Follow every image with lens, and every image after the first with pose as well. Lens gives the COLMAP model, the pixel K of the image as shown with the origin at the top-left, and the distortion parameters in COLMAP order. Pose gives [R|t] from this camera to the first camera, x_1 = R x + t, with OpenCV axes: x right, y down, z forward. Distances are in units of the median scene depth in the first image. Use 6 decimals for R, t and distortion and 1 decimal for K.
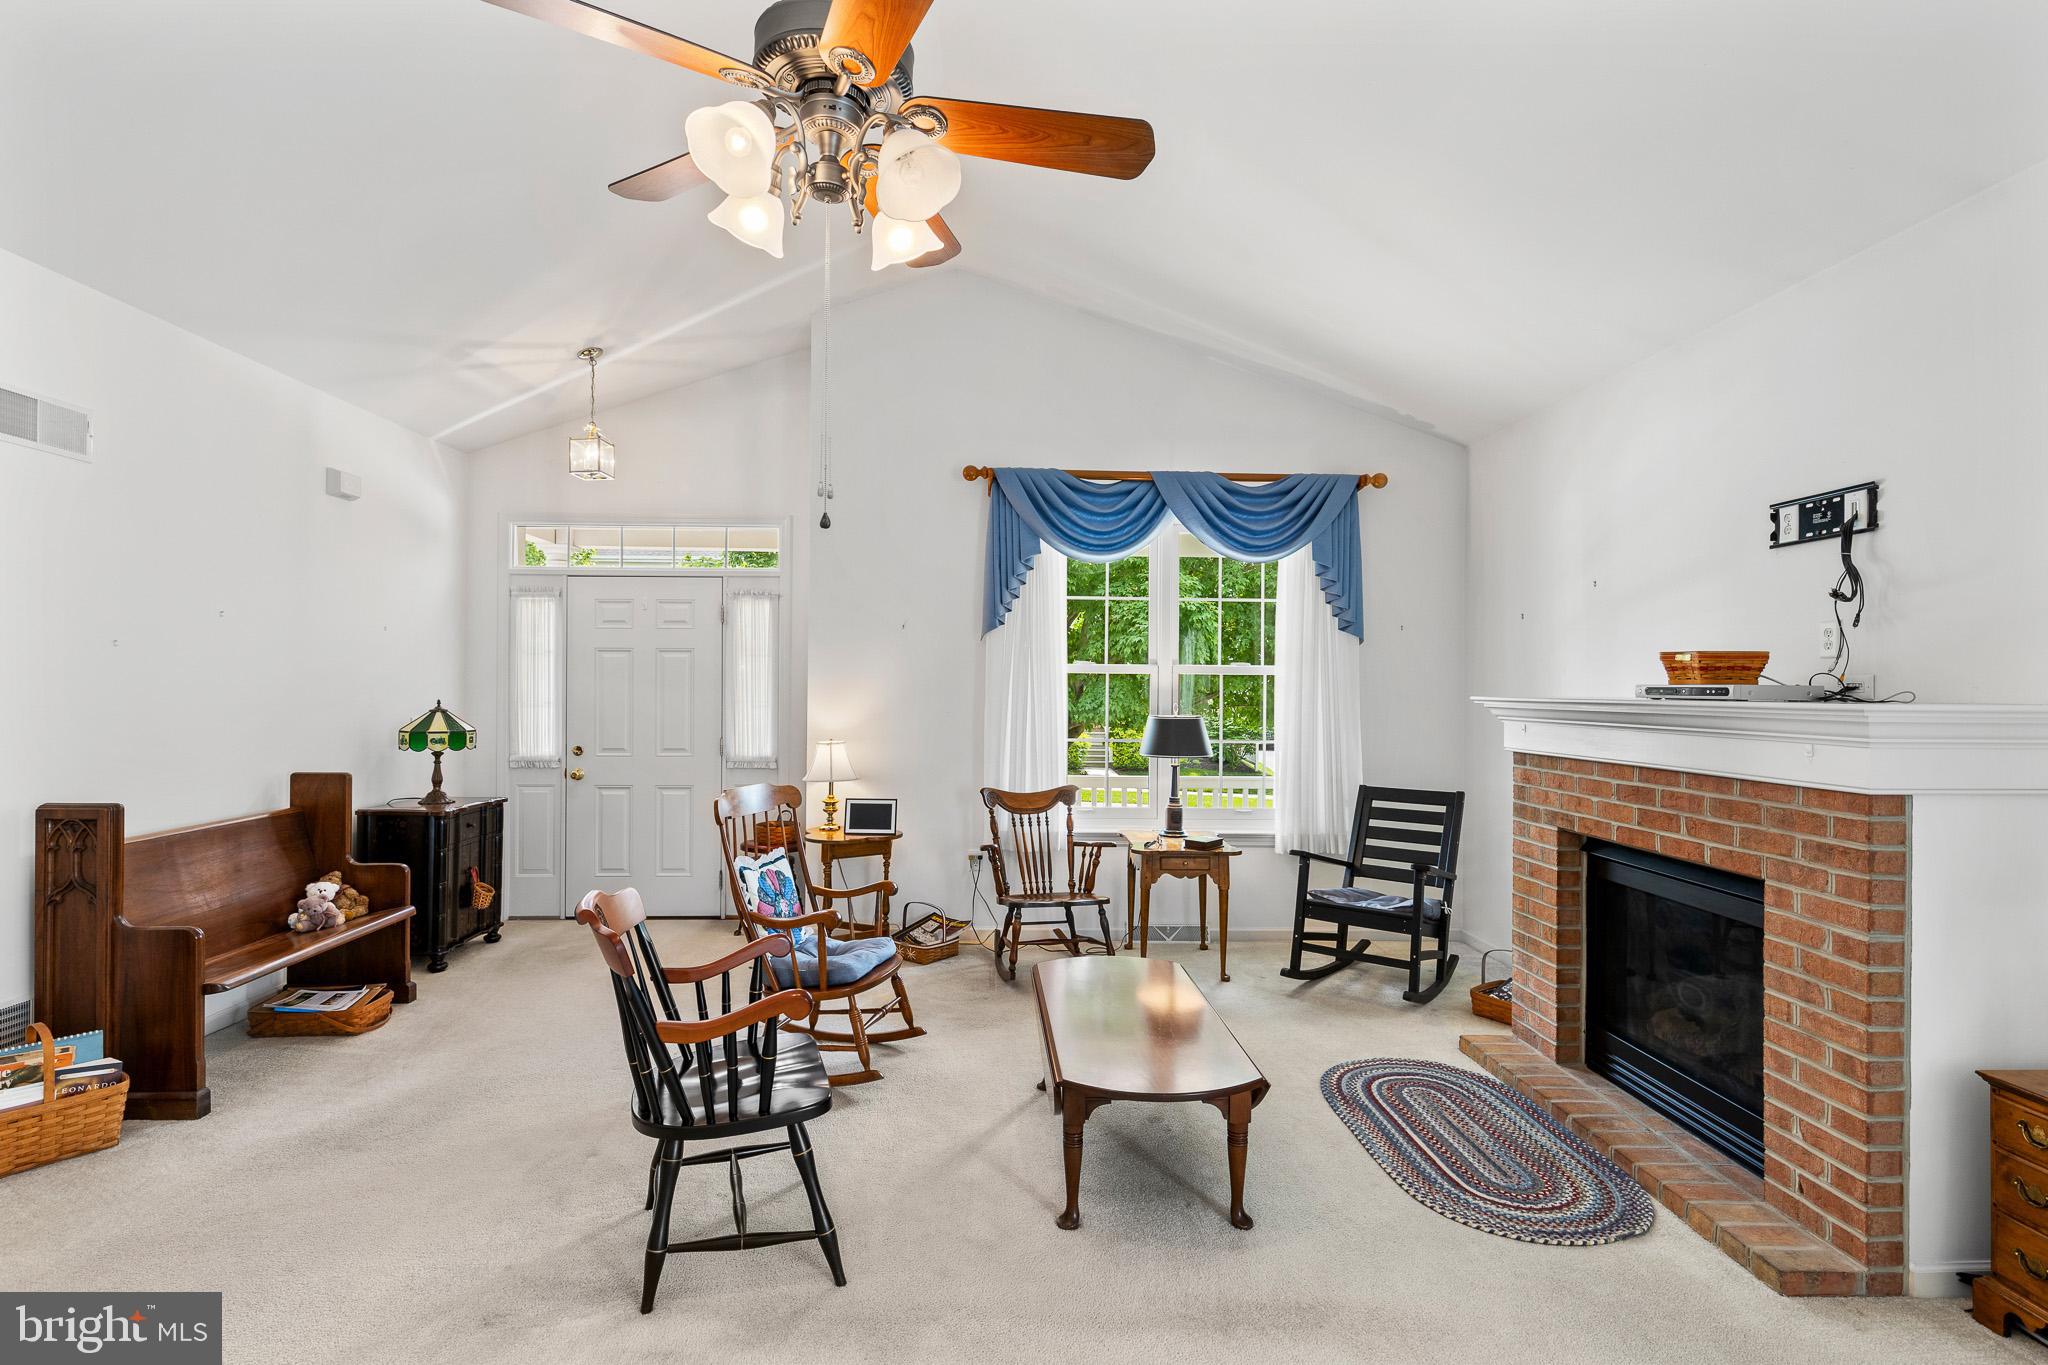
lens RADIAL K [[998.6, 0, 1017.8], [0, 998.6, 682.9], [0, 0, 1]] dist [-0.002846, 0.000269]
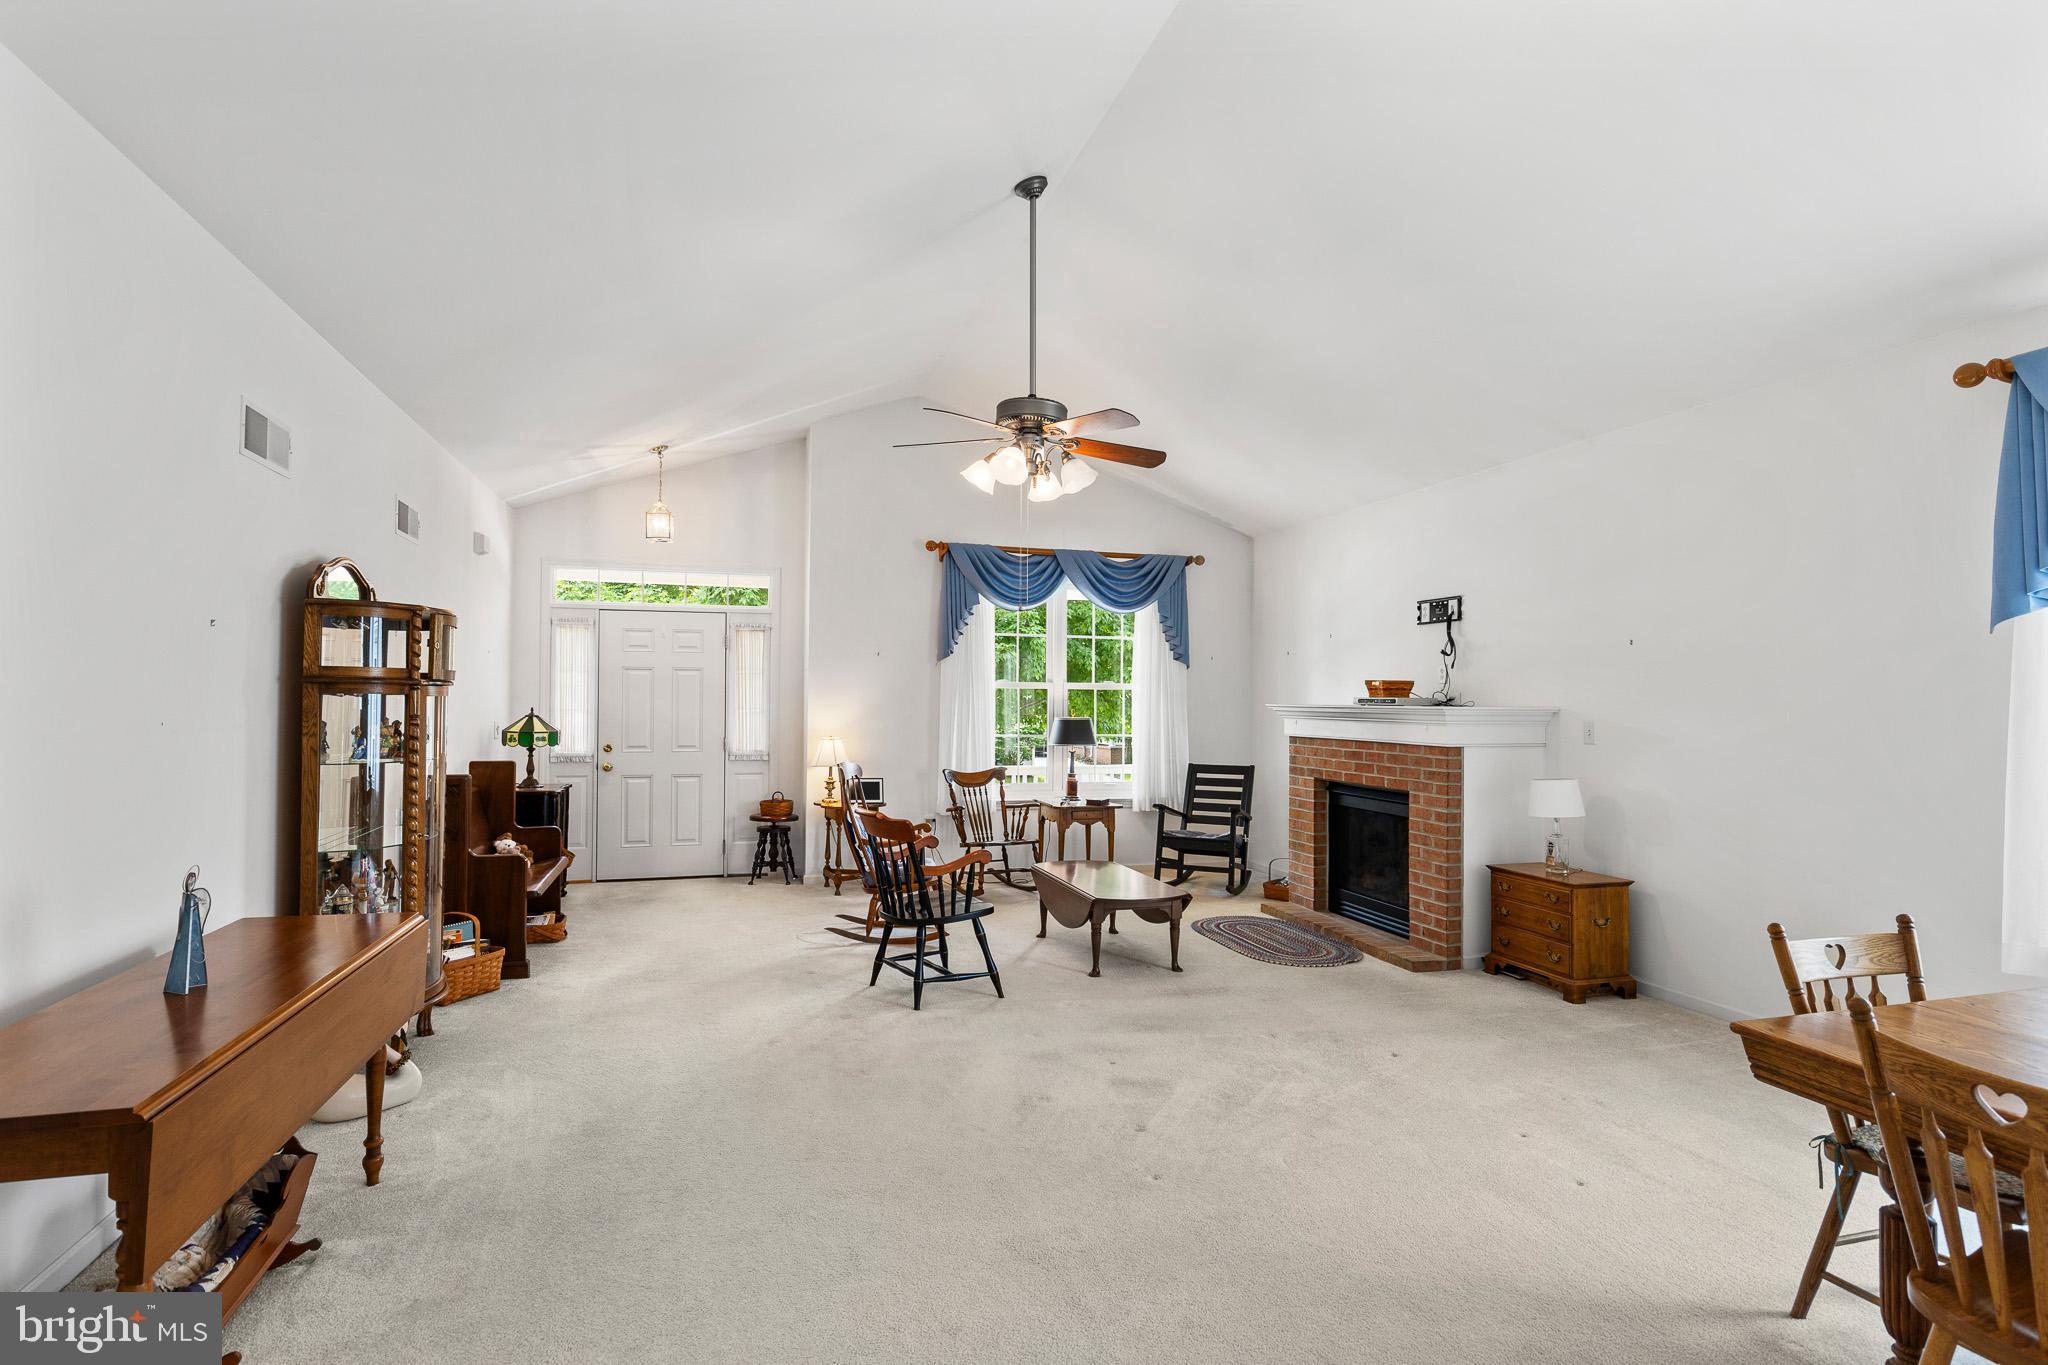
lens RADIAL K [[1050.2, 0, 1024.0], [0, 1050.2, 682.5], [0, 0, 1]] dist [0.000874, 0.000254]
pose [[0.967575, 0.004372, 0.252545, -0.421890], [-0.001990, 0.999951, -0.009684, -0.005257], [-0.252575, 0.008868, 0.967537, -0.664754]]
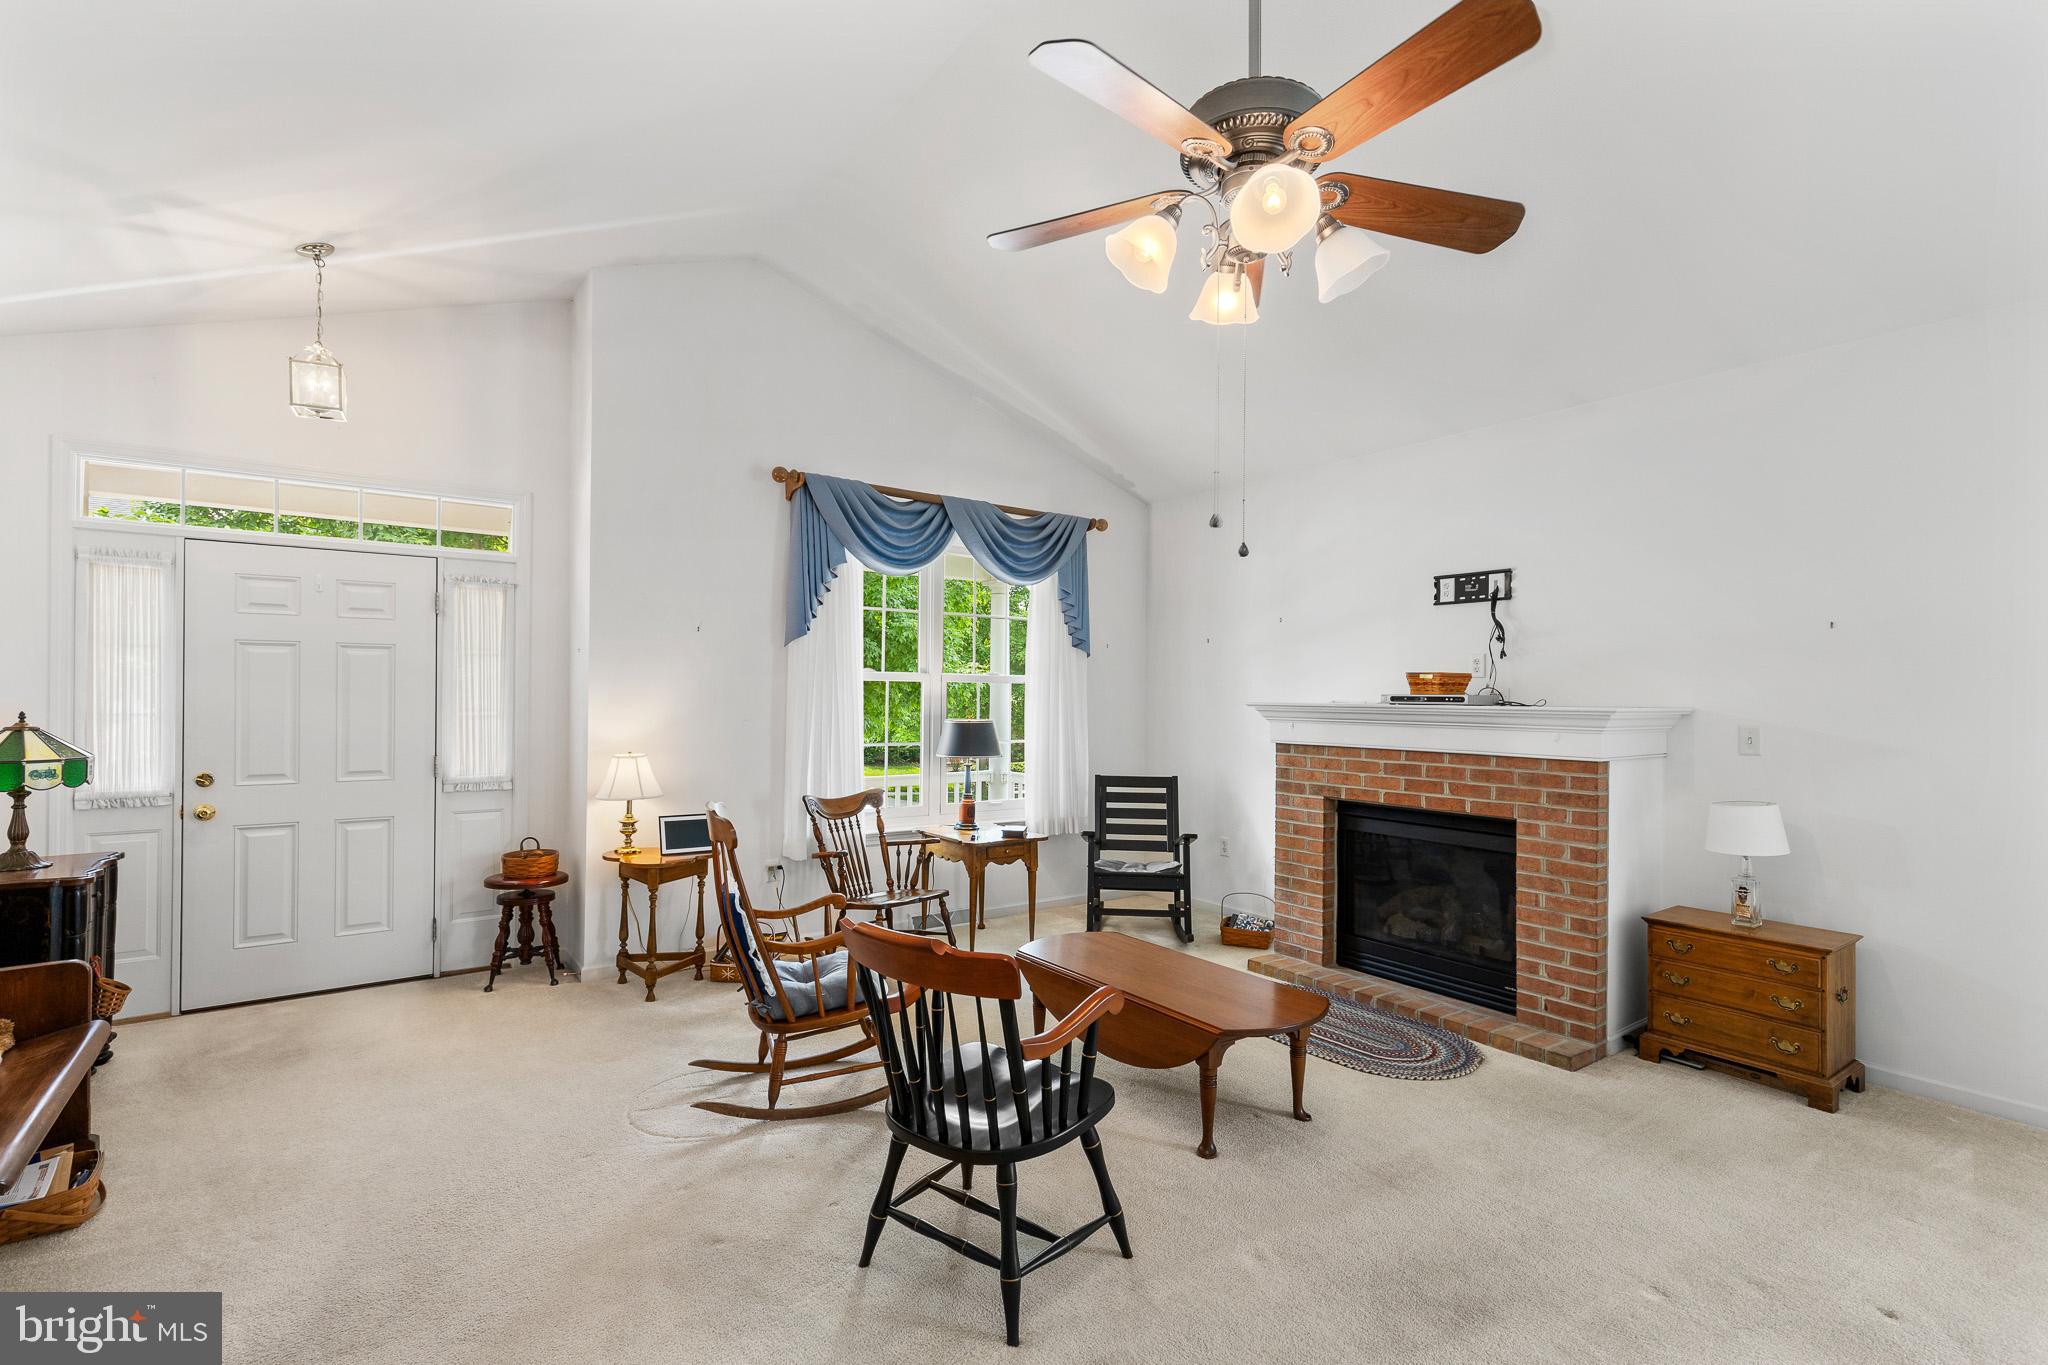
lens RADIAL K [[943.9, 0, 1023.5], [0, 943.9, 692.8], [0, 0, 1]] dist [0.008643, -0.001010]
pose [[0.826694, 0.001722, 0.562649, -0.531983], [-0.005600, 0.999971, 0.005167, -0.004114], [-0.562624, -0.007422, 0.826679, 0.145056]]
